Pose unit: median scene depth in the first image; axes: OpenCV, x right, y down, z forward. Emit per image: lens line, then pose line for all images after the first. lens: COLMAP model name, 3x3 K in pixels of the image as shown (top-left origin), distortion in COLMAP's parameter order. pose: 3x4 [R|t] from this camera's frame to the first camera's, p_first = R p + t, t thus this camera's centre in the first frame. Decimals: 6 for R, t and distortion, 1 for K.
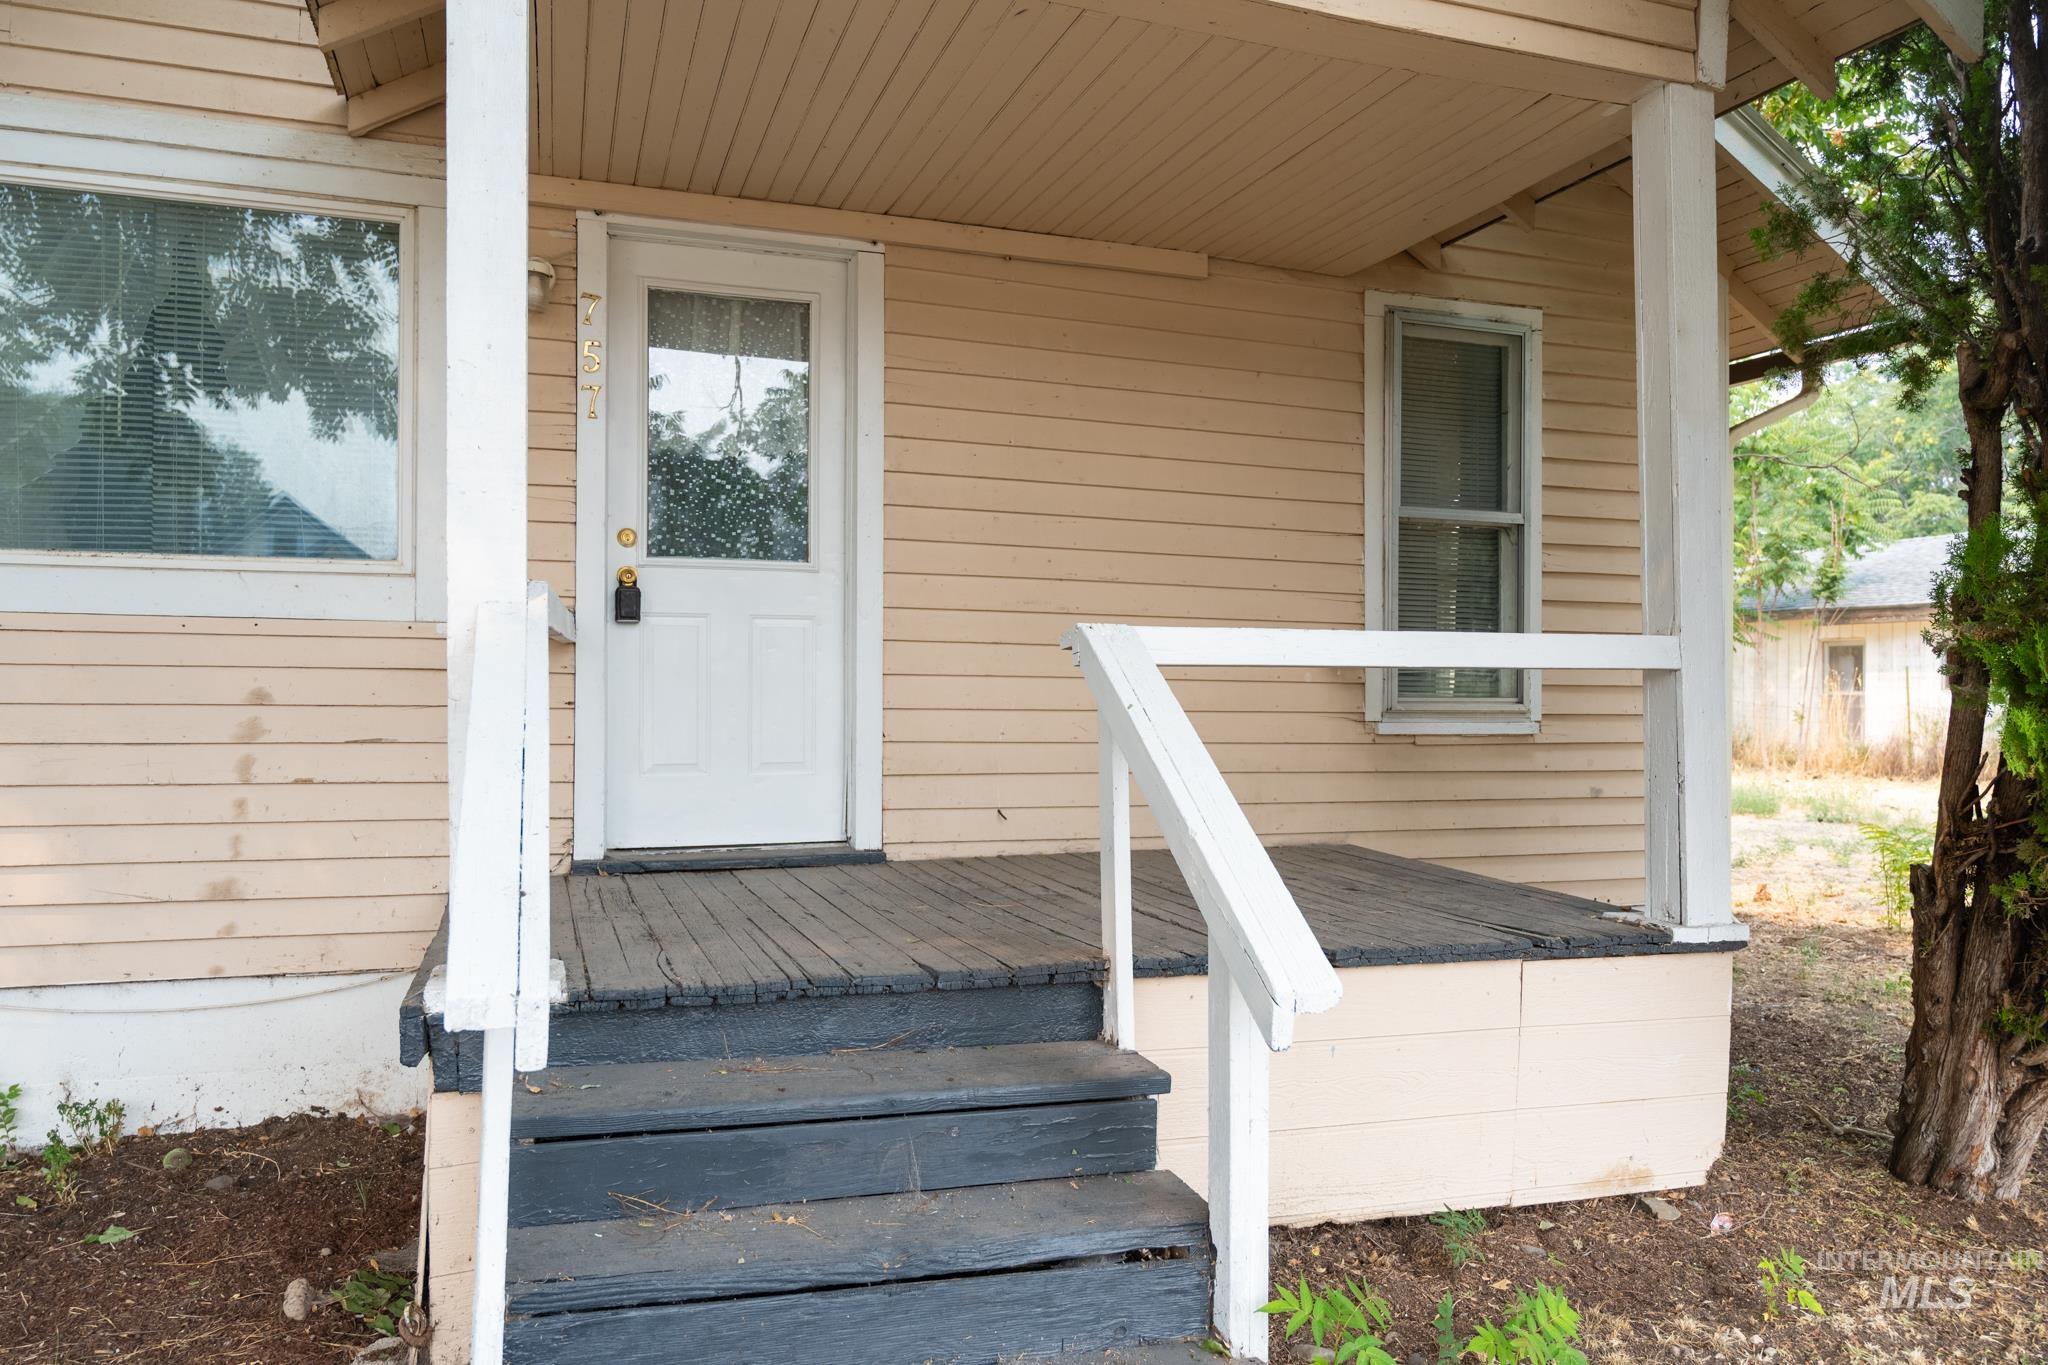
lens RADIAL K [[1350.8, 0, 1025.1], [0, 1350.8, 682.5], [0, 0, 1]] dist [-0.009264, 0.002841]
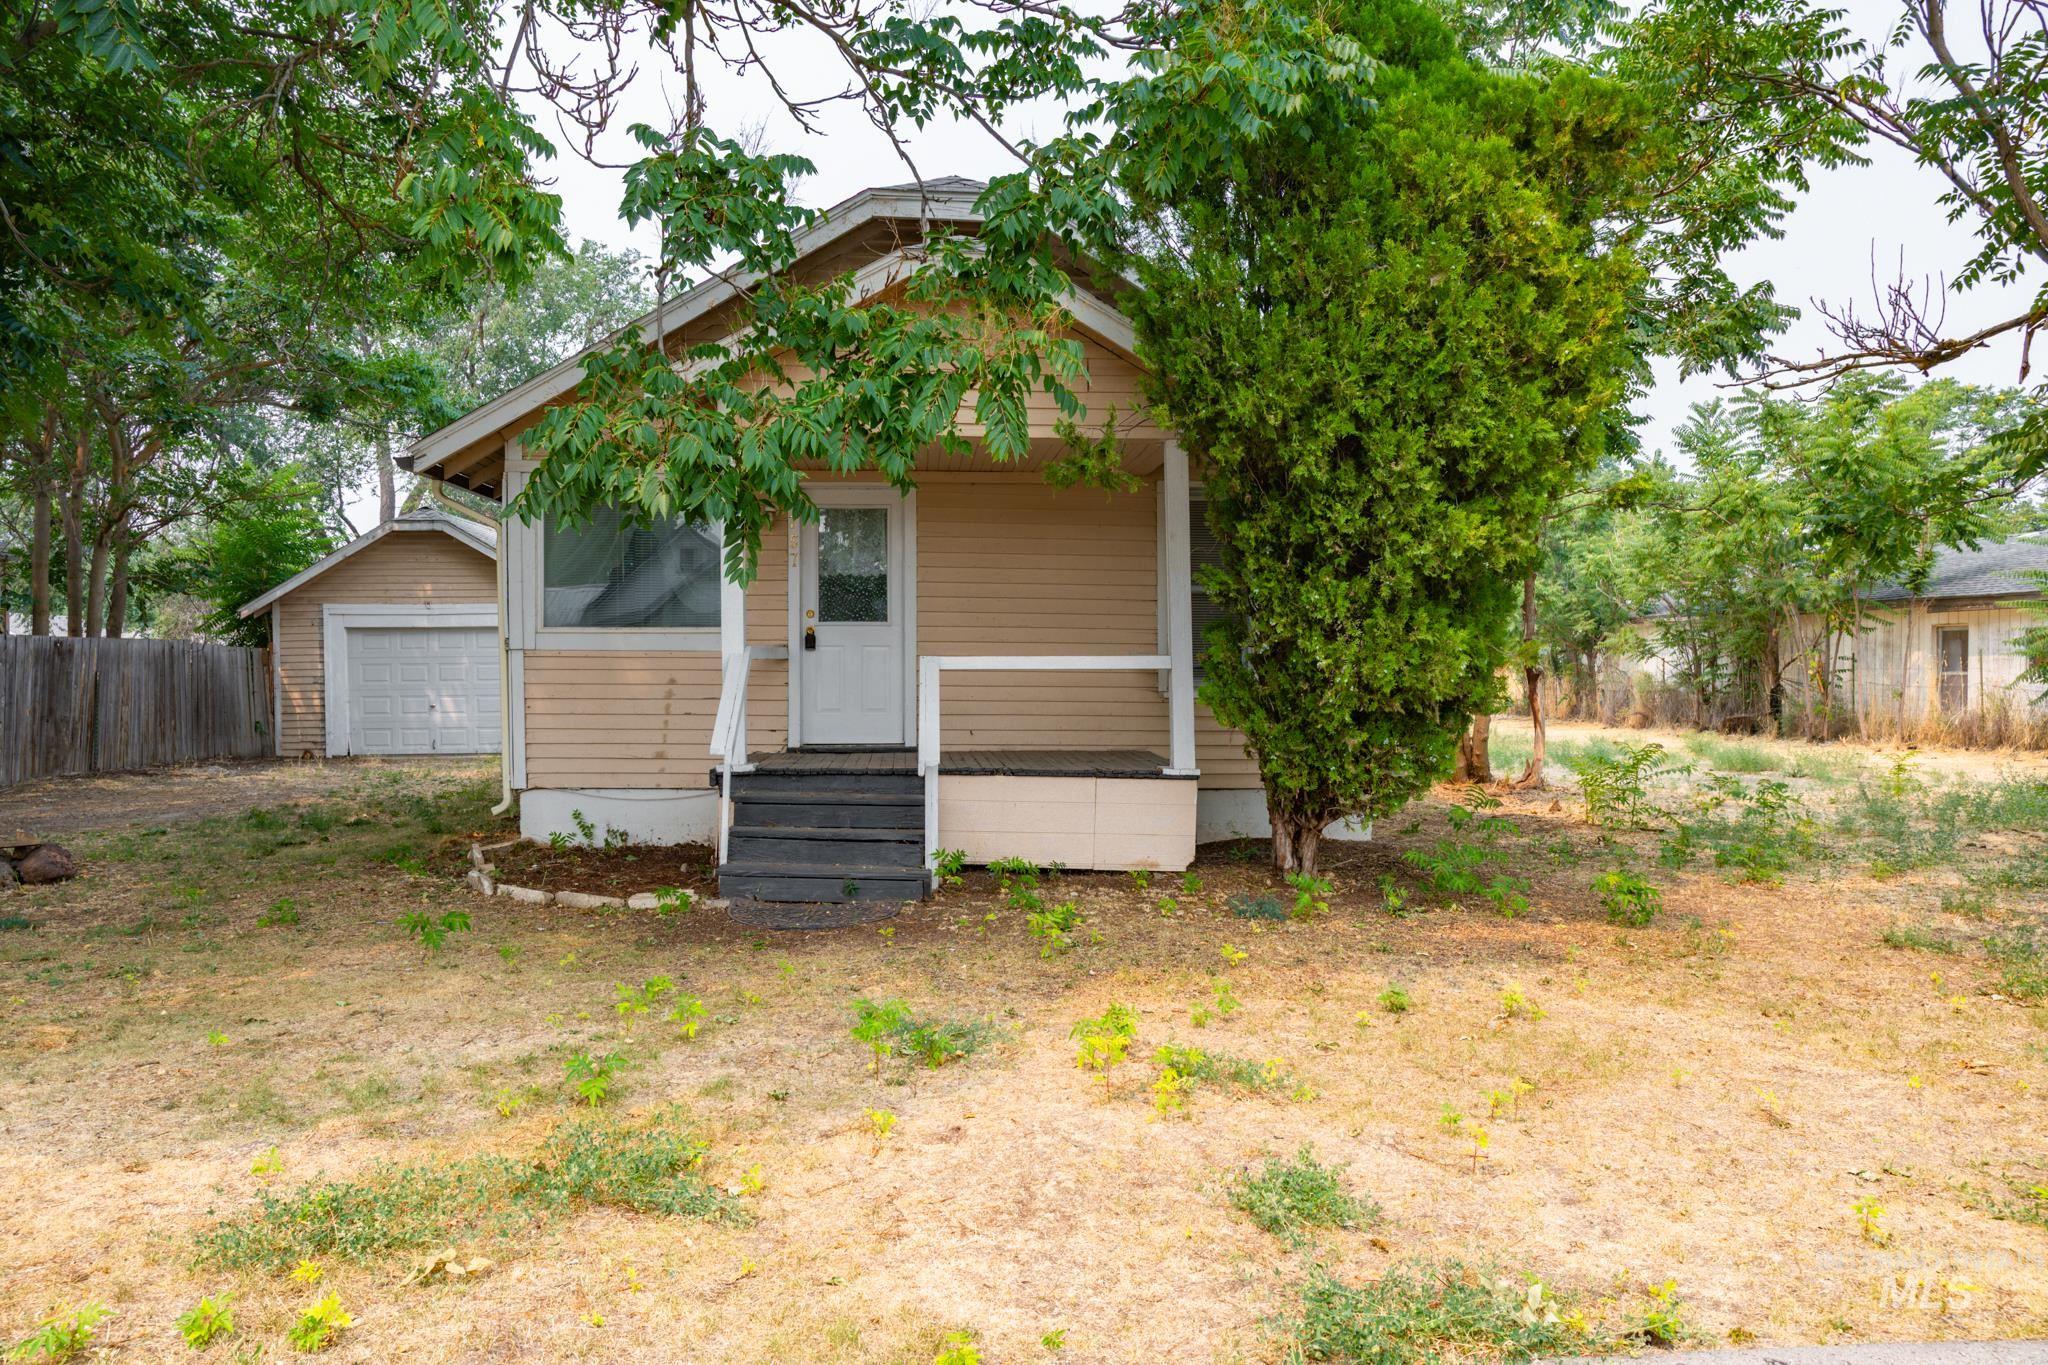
lens RADIAL K [[1350.8, 0, 1023.5], [0, 1350.8, 685.9], [0, 0, 1]] dist [-0.009264, 0.002841]
pose [[0.965412, -0.003136, -0.260710, 0.688593], [0.006957, 0.999881, 0.013735, -0.010485], [0.260636, -0.015074, 0.965319, -1.203358]]
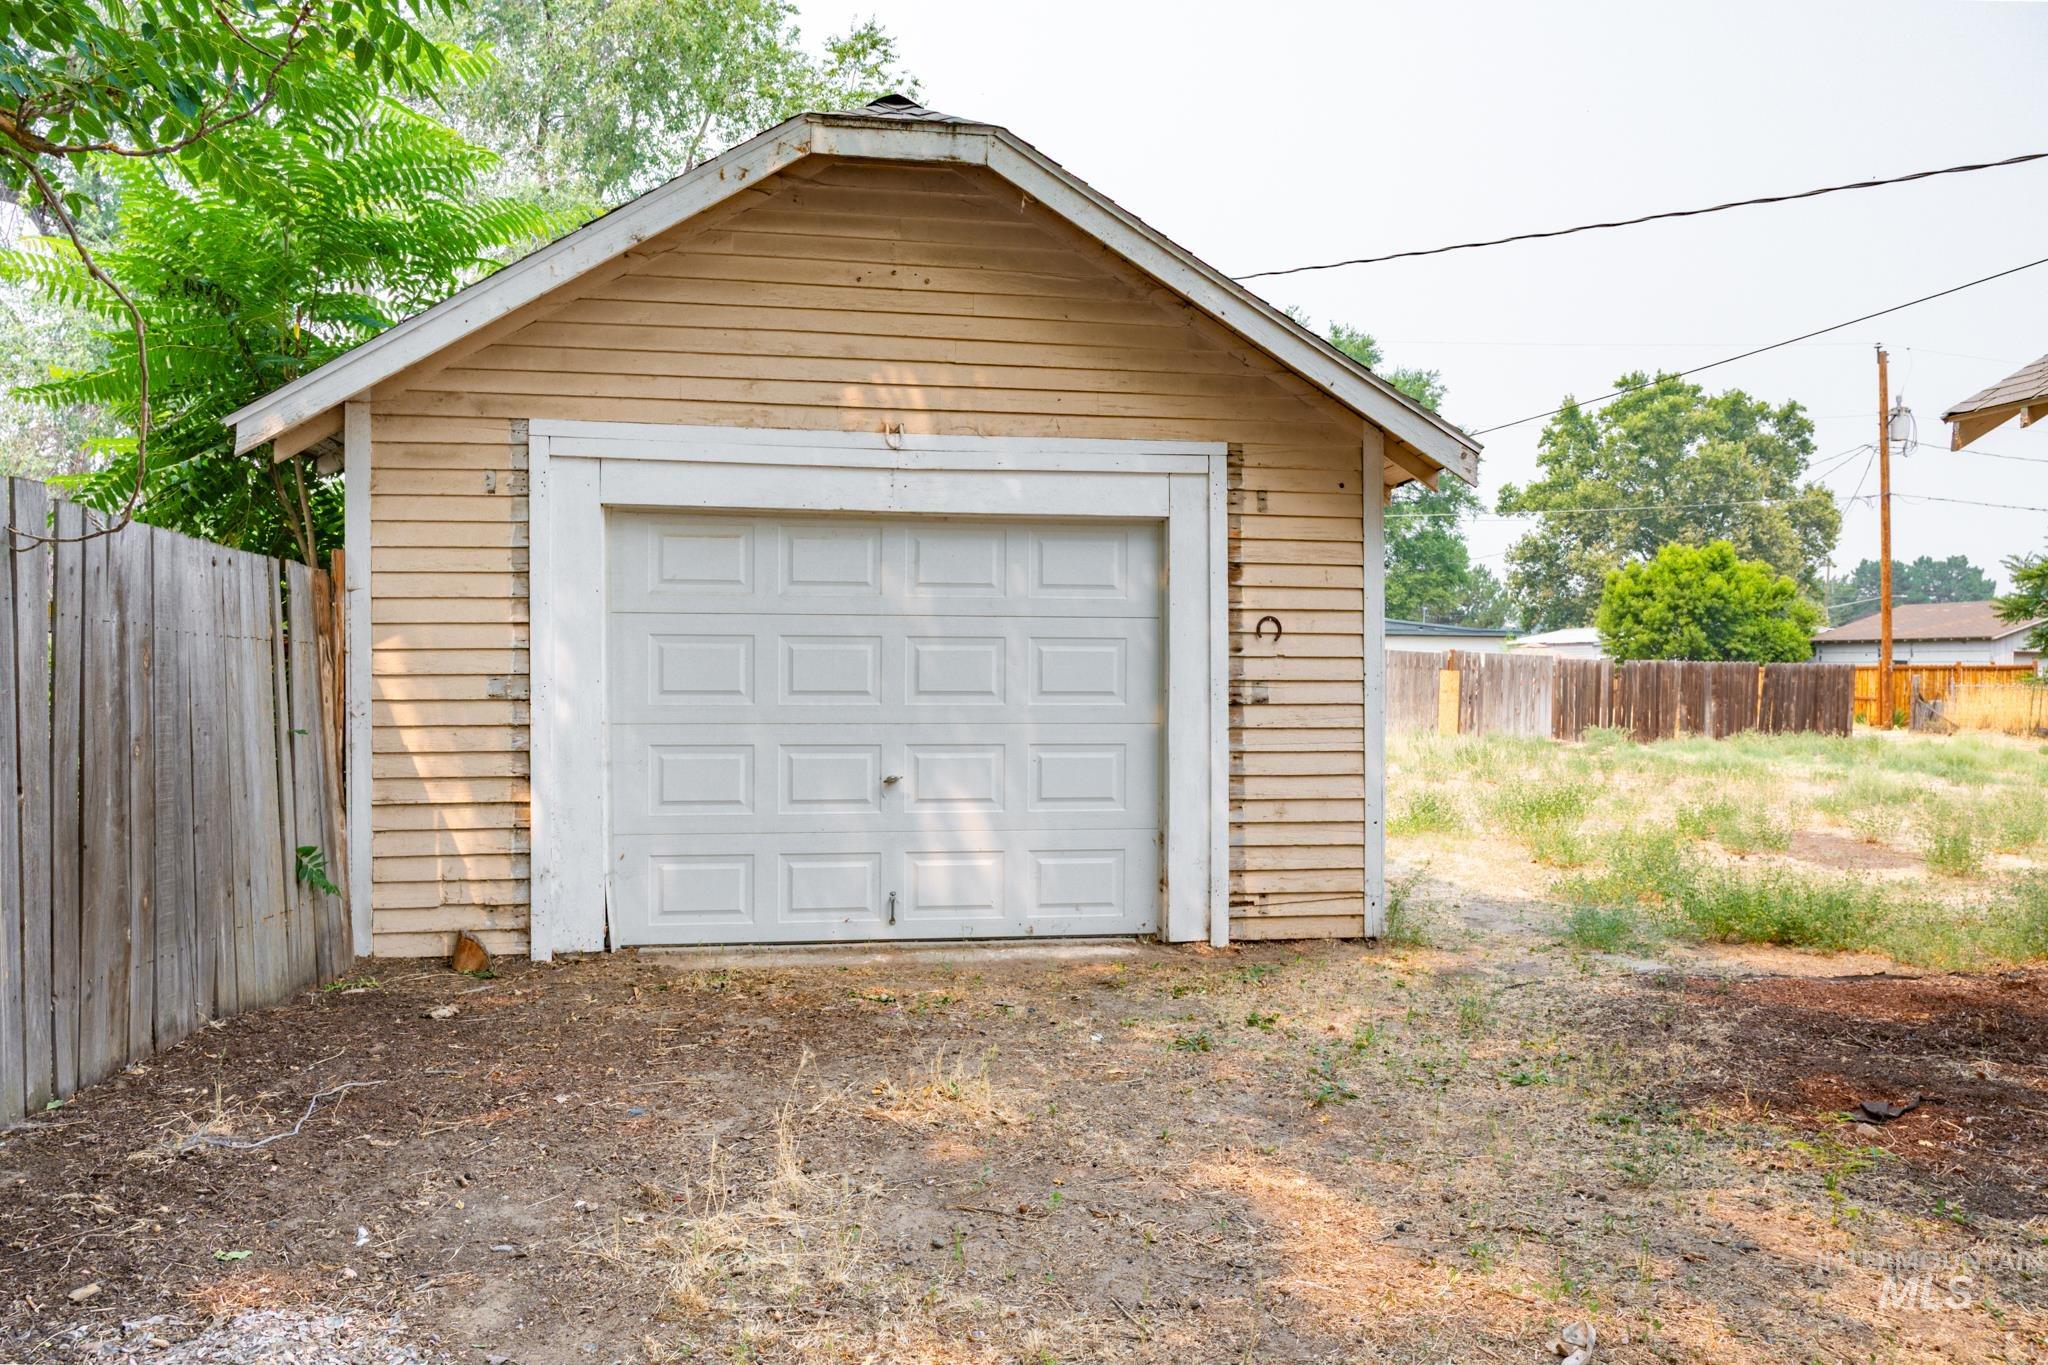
lens RADIAL K [[1350.8, 0, 1014.4], [0, 1350.8, 686.0], [0, 0, 1]] dist [-0.009264, 0.002841]
pose [[0.986431, 0.009910, -0.163877, -2.351906], [-0.007501, 0.999855, 0.015315, -0.008242], [0.164005, -0.013878, 0.986362, 1.604602]]
